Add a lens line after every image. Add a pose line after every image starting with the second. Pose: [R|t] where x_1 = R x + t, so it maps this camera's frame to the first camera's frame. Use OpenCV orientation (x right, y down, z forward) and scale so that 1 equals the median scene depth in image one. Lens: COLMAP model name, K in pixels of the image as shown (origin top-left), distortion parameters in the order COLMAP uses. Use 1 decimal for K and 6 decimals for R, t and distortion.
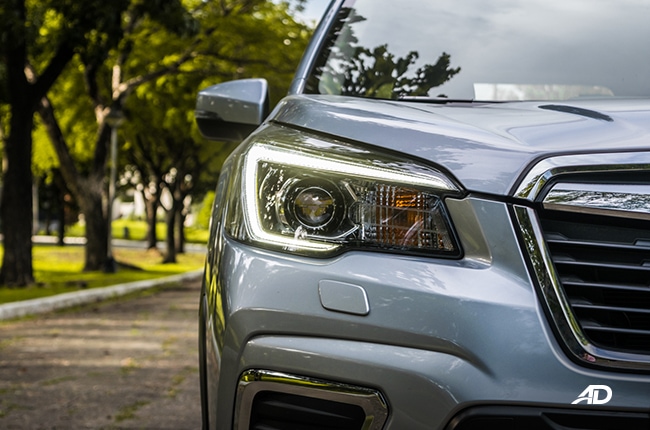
lens RADIAL K [[1620.9, 0, 325.0], [0, 1620.9, 215.0], [0, 0, 1]] dist [0.051883, 0.124498]
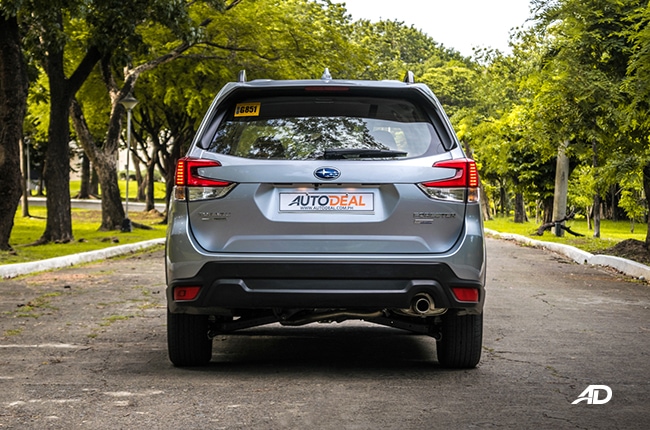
lens RADIAL K [[1779.3, 0, 325.0], [0, 1779.3, 215.0], [0, 0, 1]] dist [0.023977, 0.248901]
pose [[0.999983, -0.002221, 0.005419, 0.006946], [0.002076, 0.999642, 0.026667, -0.010235], [-0.005476, -0.026656, 0.999630, -0.284960]]
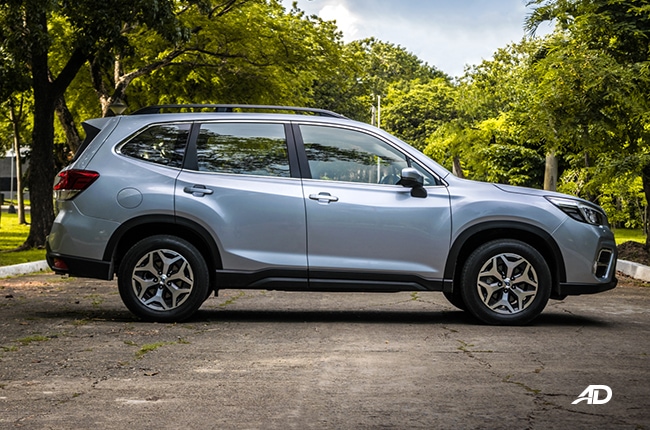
lens RADIAL K [[1620.9, 0, 325.0], [0, 1620.9, 215.0], [0, 0, 1]] dist [0.051883, 0.124498]
pose [[0.999934, -0.007503, 0.008737, 0.010563], [0.007319, 0.999756, 0.020865, -0.004090], [-0.008891, -0.020799, 0.999744, -0.176472]]
